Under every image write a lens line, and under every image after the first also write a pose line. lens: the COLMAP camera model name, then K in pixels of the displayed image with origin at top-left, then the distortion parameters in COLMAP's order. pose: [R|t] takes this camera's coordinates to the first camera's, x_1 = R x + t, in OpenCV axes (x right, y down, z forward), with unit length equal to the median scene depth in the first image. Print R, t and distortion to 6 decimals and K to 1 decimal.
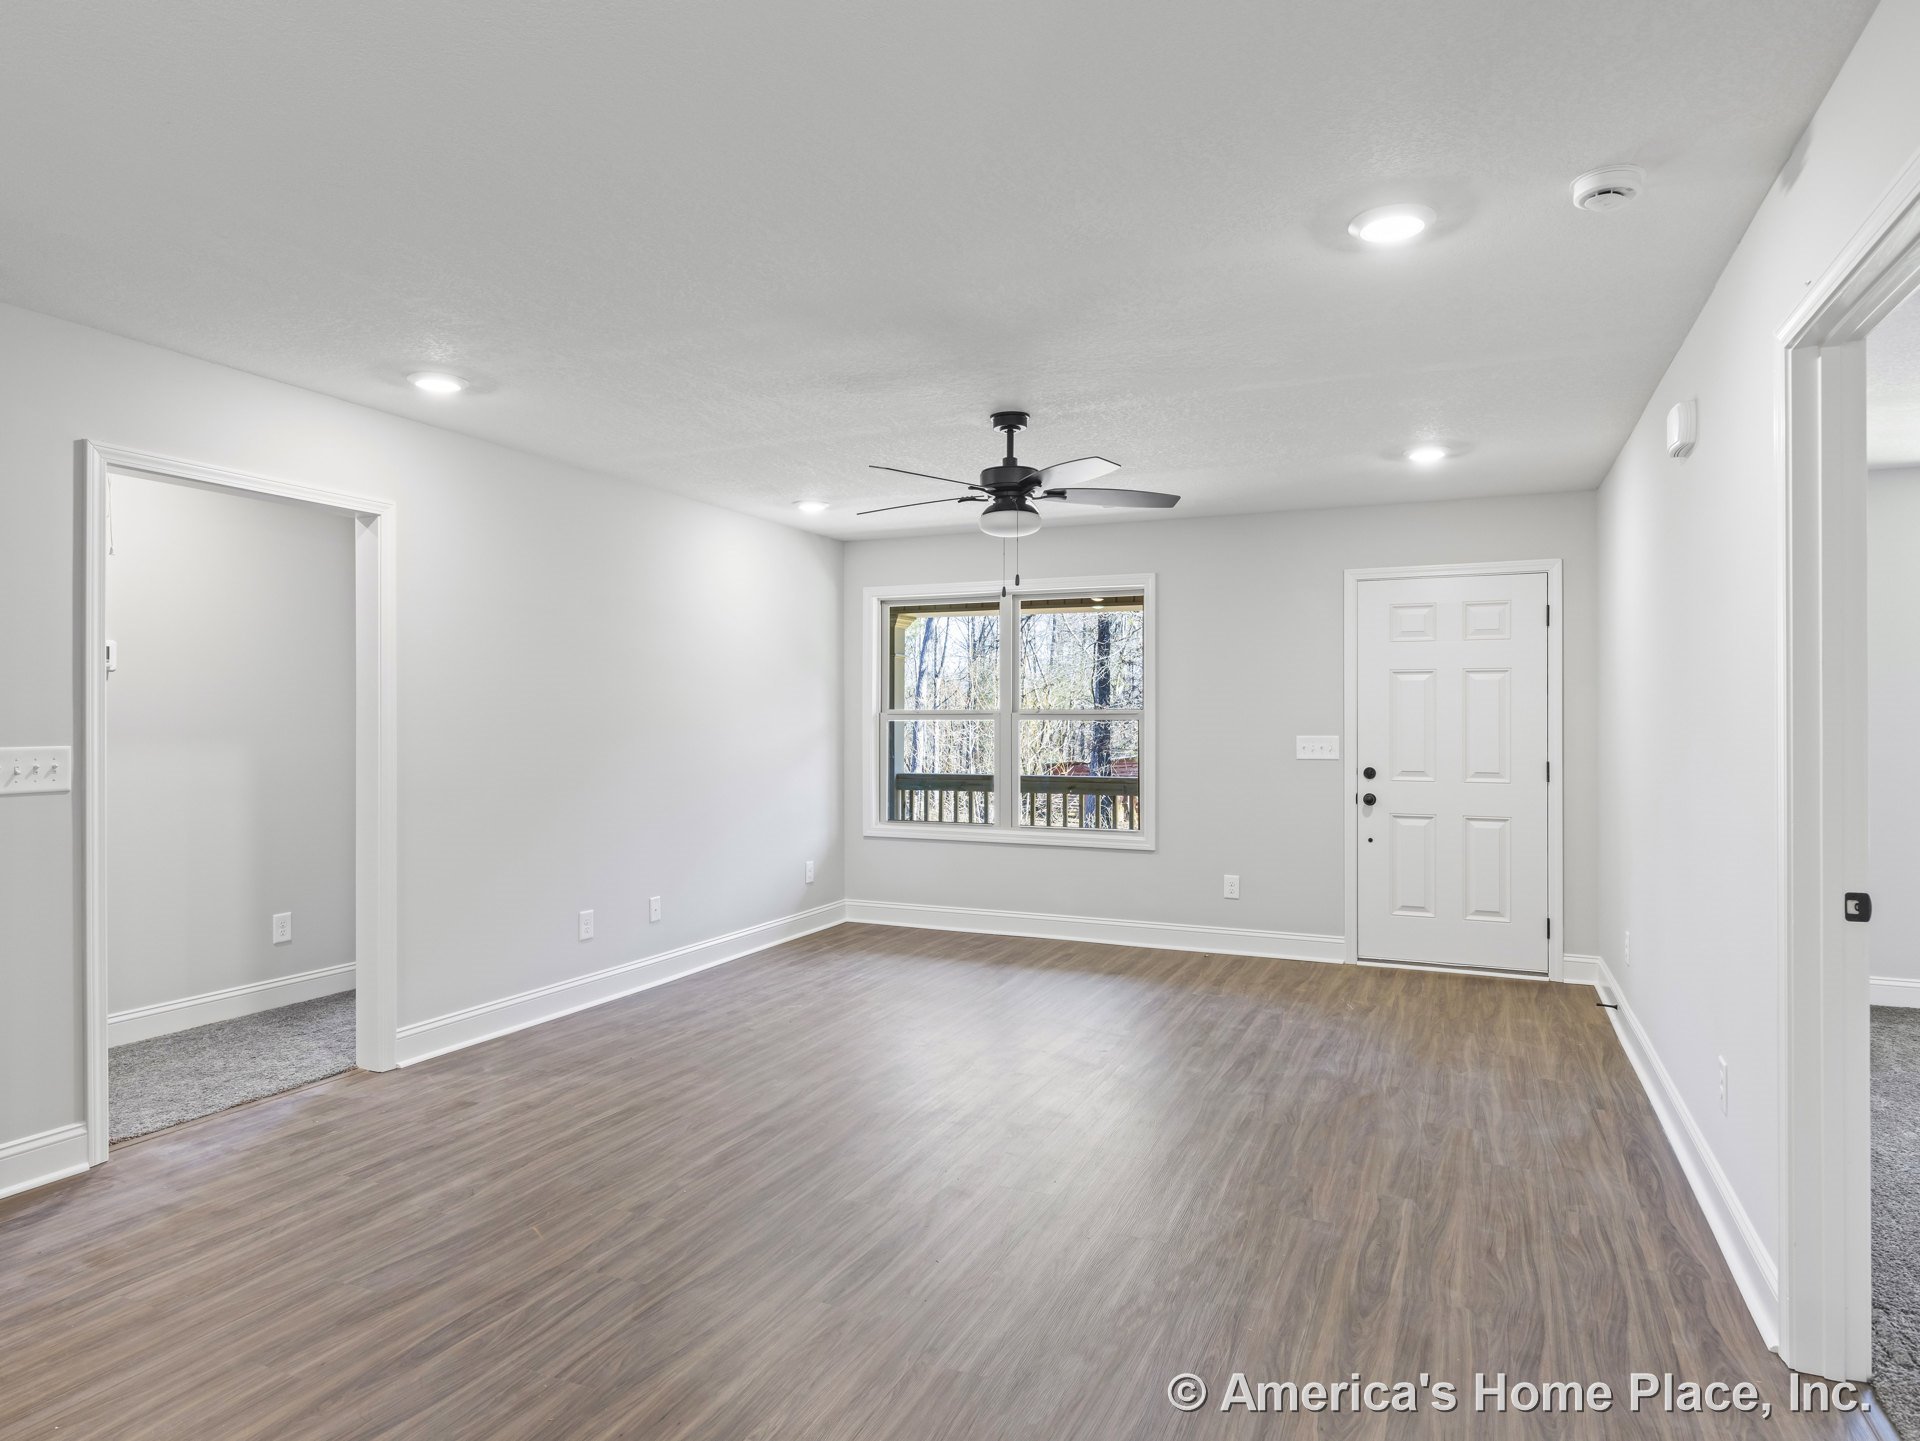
lens RADIAL K [[1134.2, 0, 960.0], [0, 1134.2, 720.5], [0, 0, 1]] dist [0.005442, -0.000366]
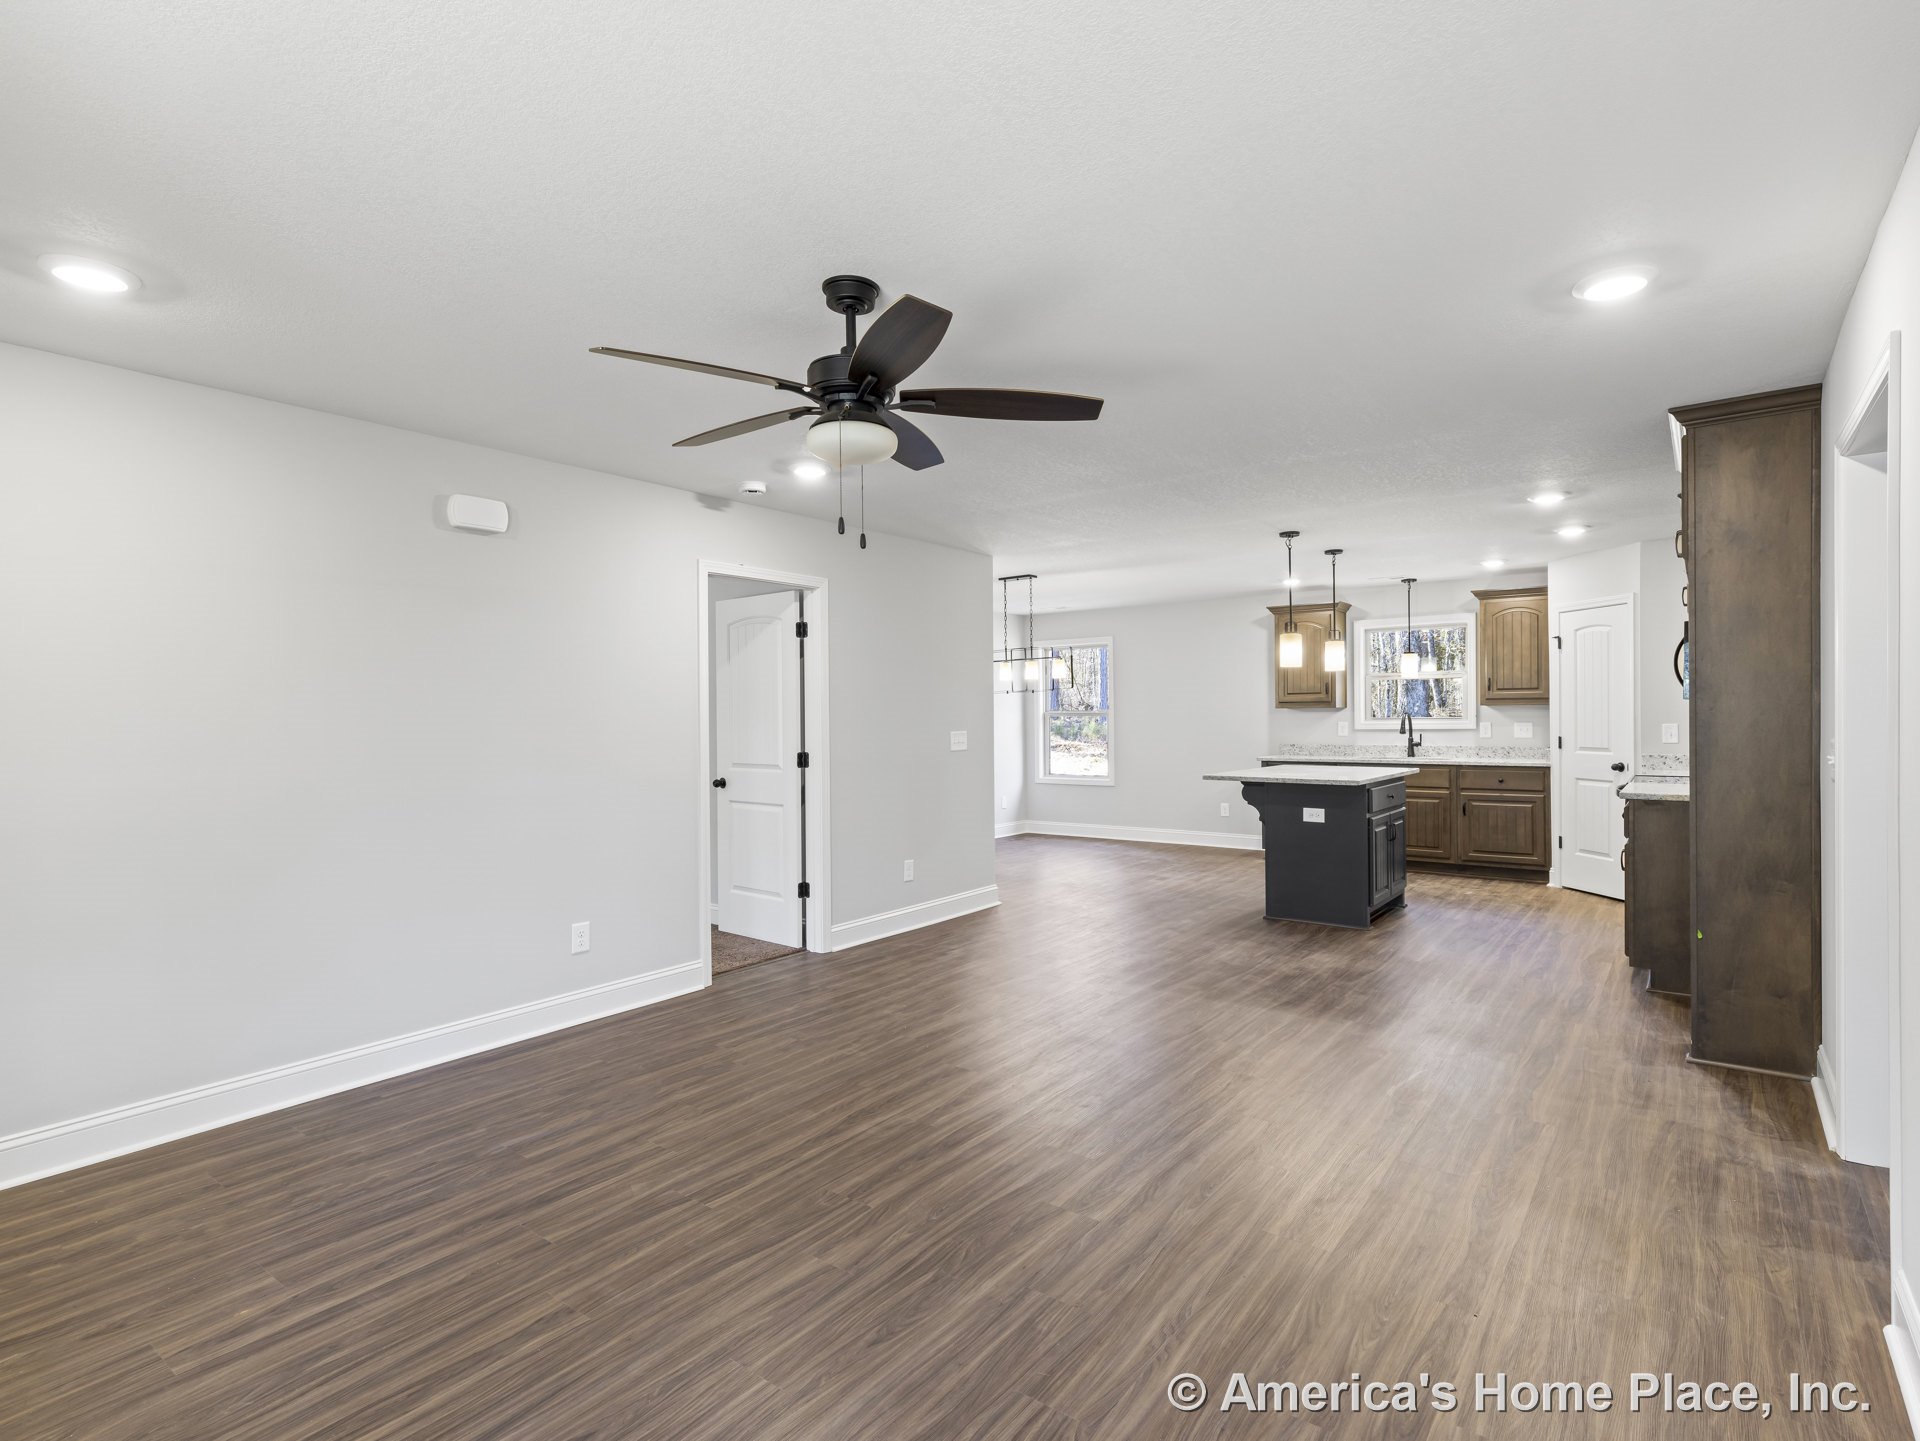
lens RADIAL K [[976.2, 0, 972.0], [0, 976.2, 720.4], [0, 0, 1]] dist [0.007094, -0.000334]
pose [[-0.976278, 0.008899, 0.216337, -0.155141], [0.010137, 0.999938, 0.004611, -0.006104], [-0.216283, 0.006695, -0.976308, 1.572074]]
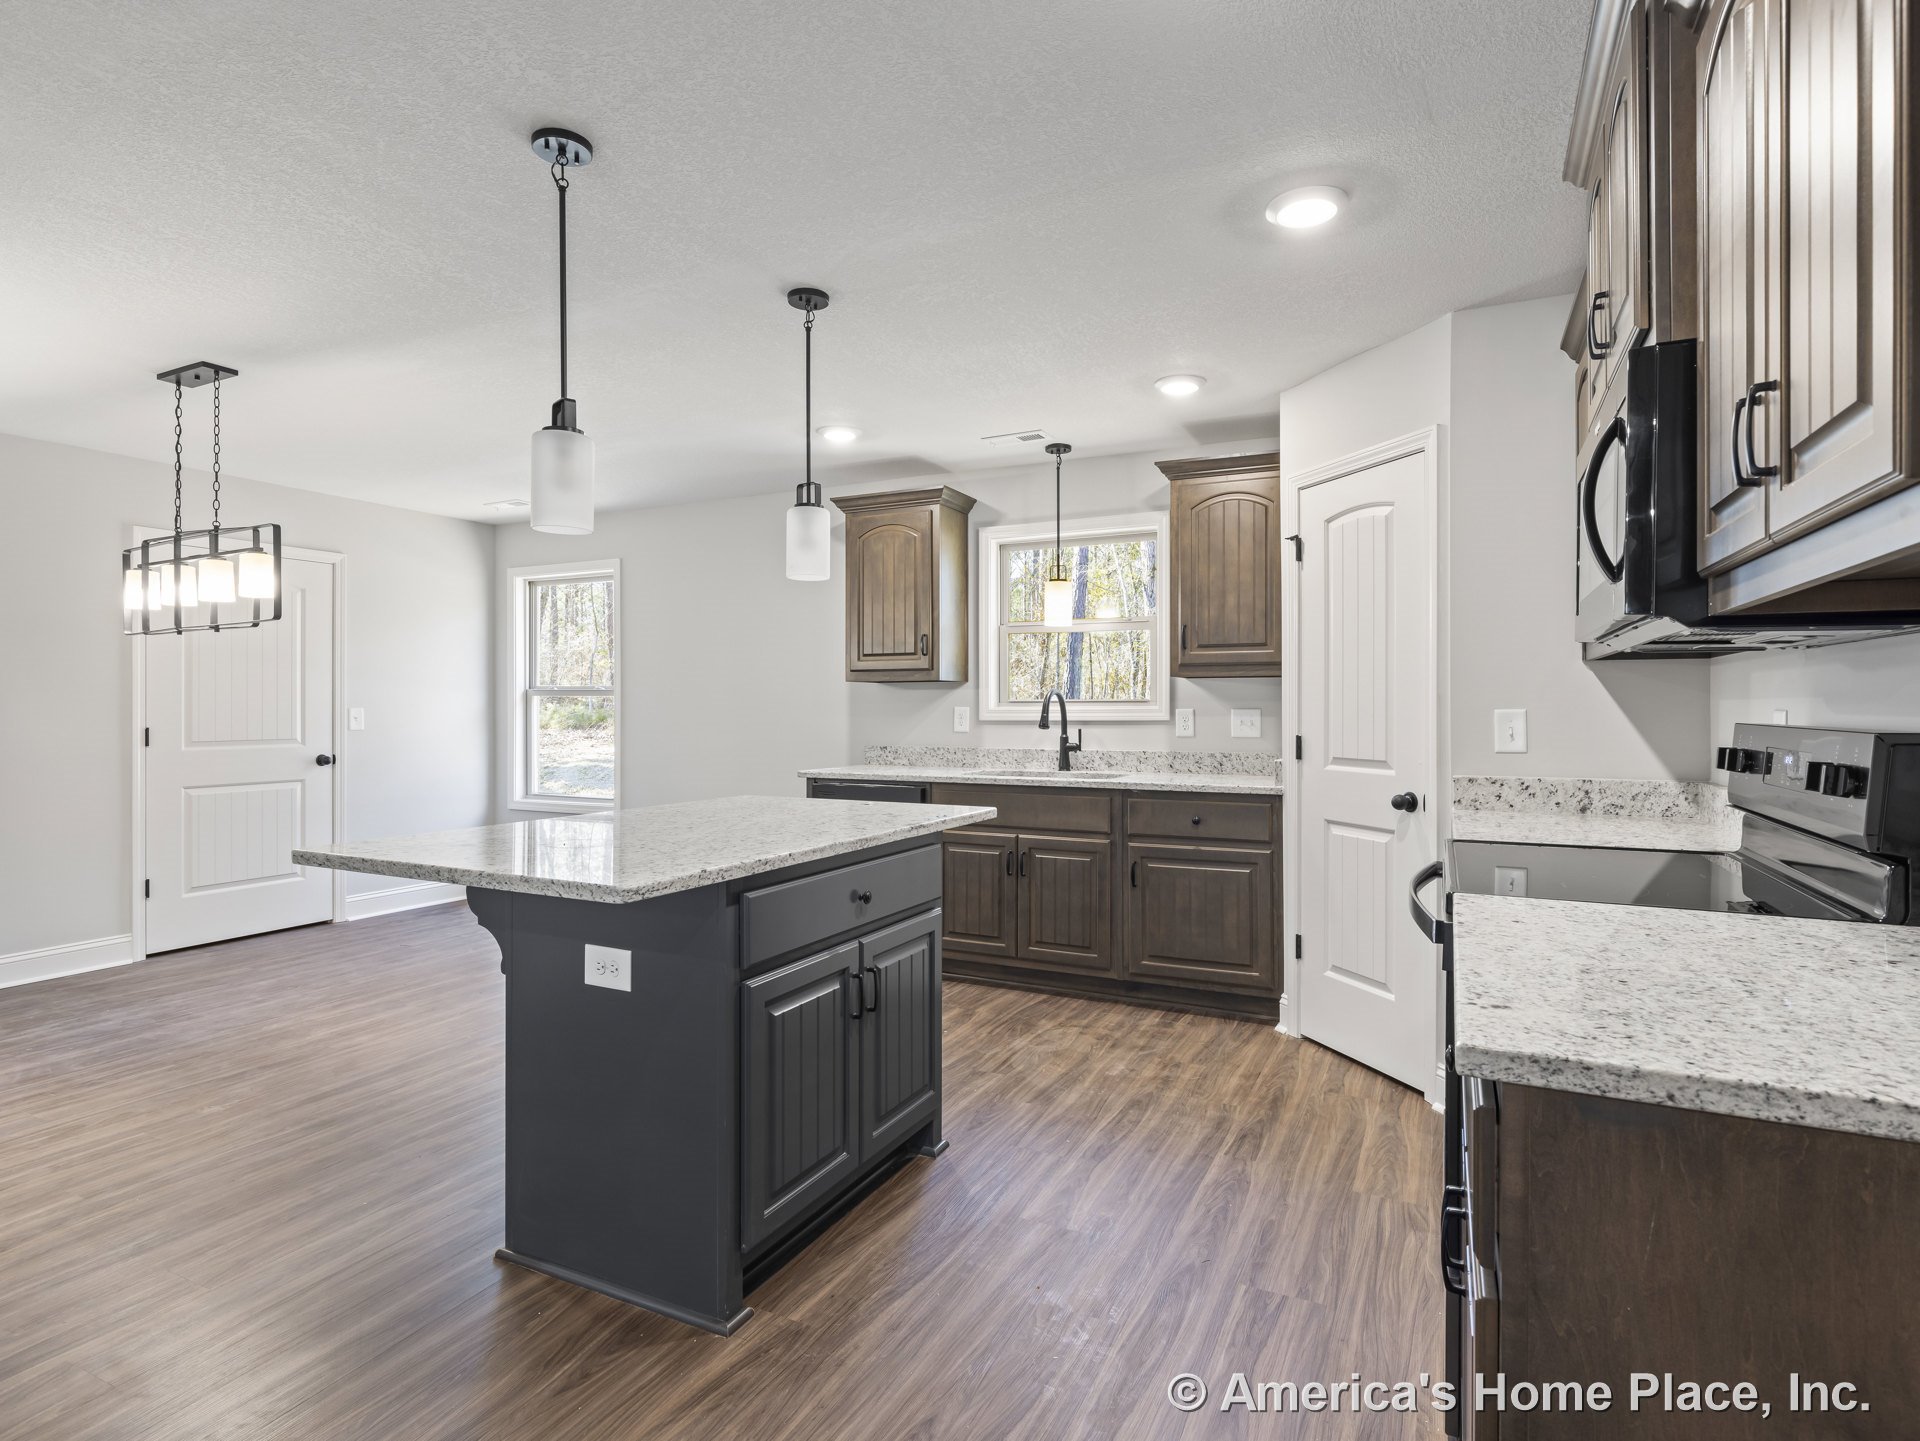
lens RADIAL K [[996.2, 0, 972.7], [0, 996.2, 706.8], [0, 0, 1]] dist [-0.003235, -0.000247]
pose [[-0.999561, 0.001290, 0.029586, -0.520189], [0.001273, 0.999999, -0.000587, 0.014575], [-0.029587, -0.000549, -0.999562, 0.582276]]
